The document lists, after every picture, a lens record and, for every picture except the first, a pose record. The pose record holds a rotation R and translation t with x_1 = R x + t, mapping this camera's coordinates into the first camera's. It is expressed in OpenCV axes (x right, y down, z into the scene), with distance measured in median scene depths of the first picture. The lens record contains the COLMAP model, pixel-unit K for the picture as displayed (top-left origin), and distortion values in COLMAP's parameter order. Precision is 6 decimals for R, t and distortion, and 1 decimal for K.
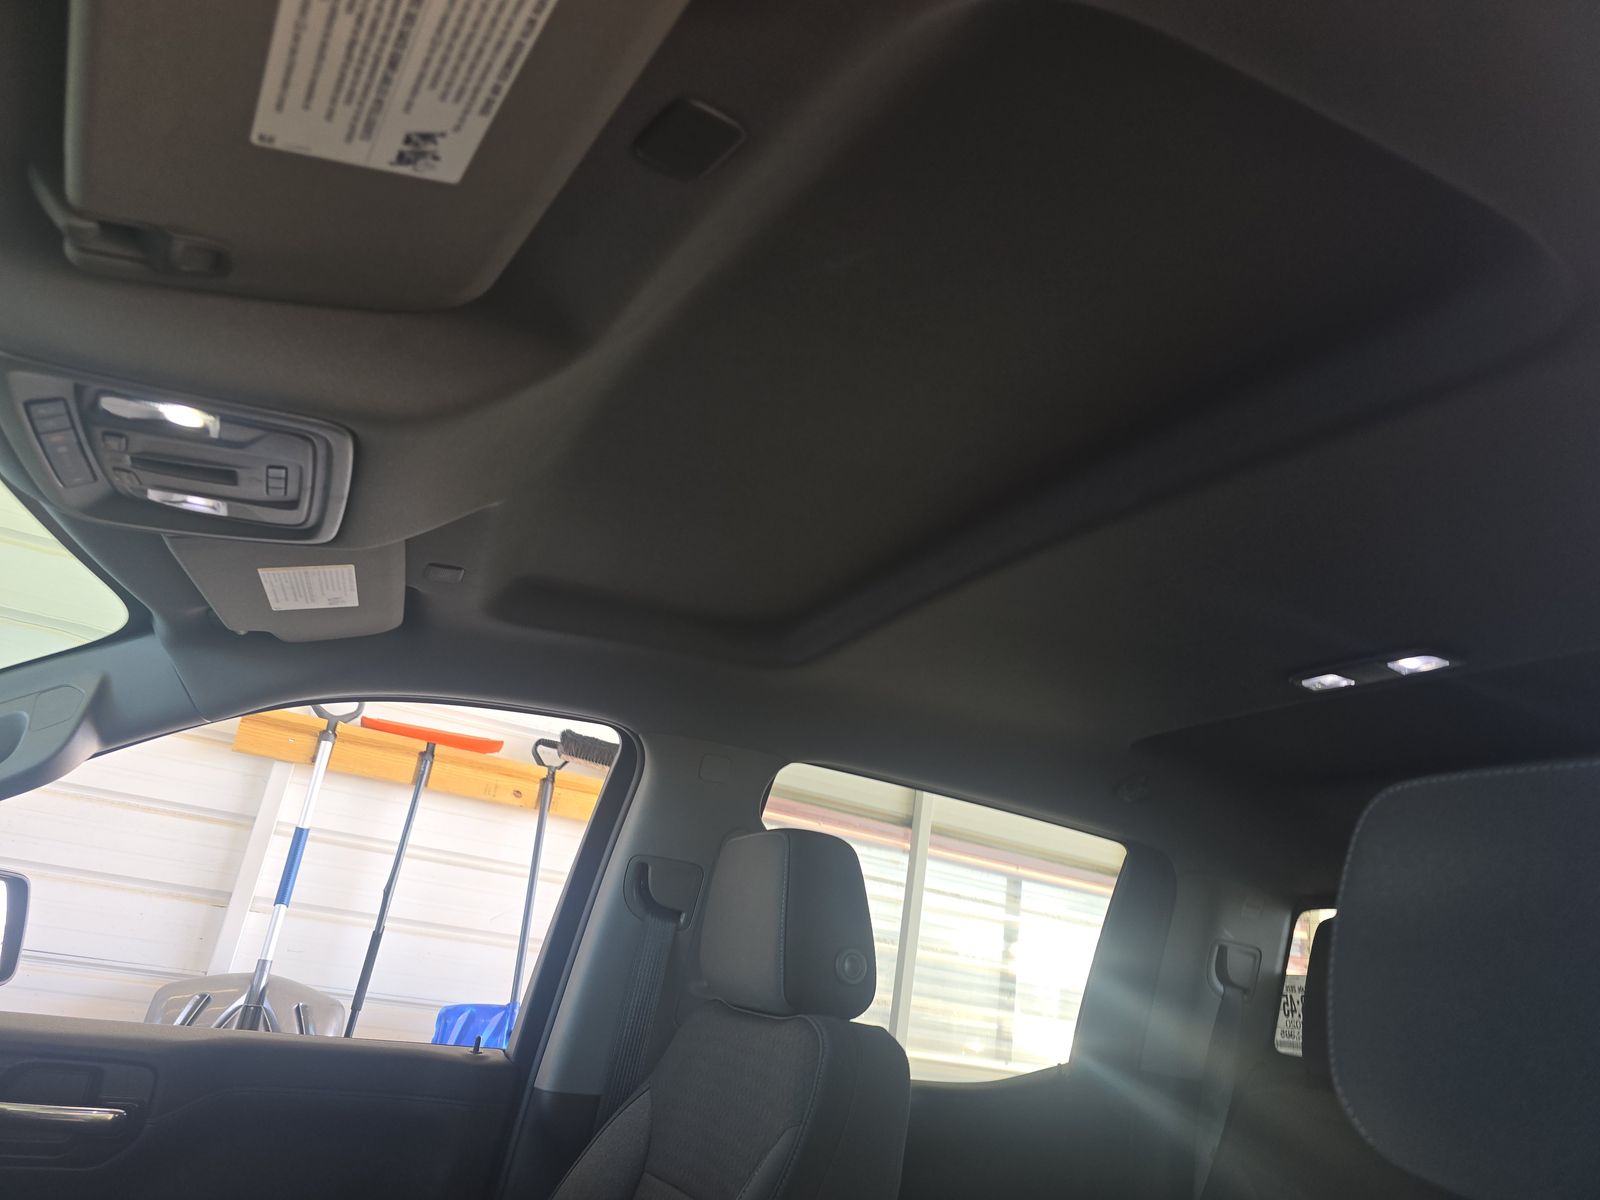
lens RADIAL K [[999.3, 0, 797.7], [0, 999.3, 603.3], [0, 0, 1]] dist [0.002021, -0.022306]
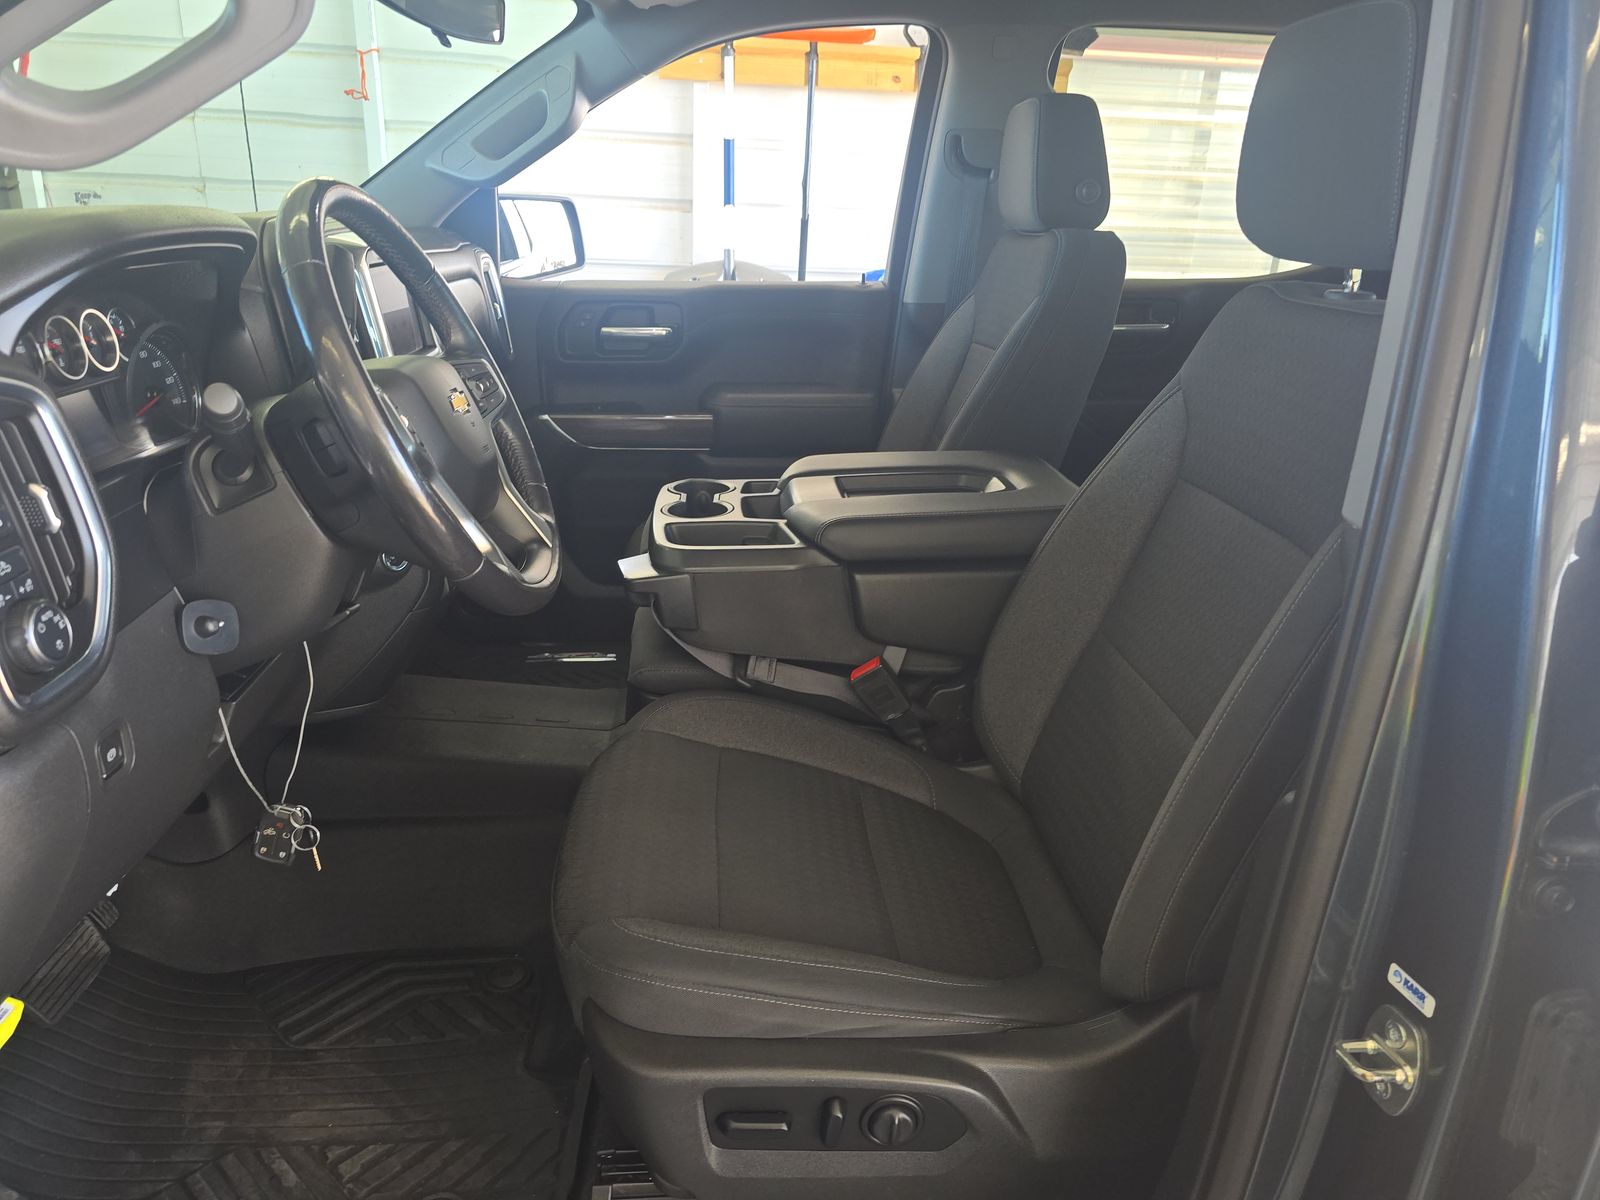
lens RADIAL K [[999.3, 0, 797.7], [0, 999.3, 603.3], [0, 0, 1]] dist [0.002021, -0.022306]
pose [[0.914751, 0.053075, -0.400516, 0.099563], [0.215628, 0.774202, 0.595076, -0.043061], [0.341664, -0.630709, 0.696758, -0.178603]]
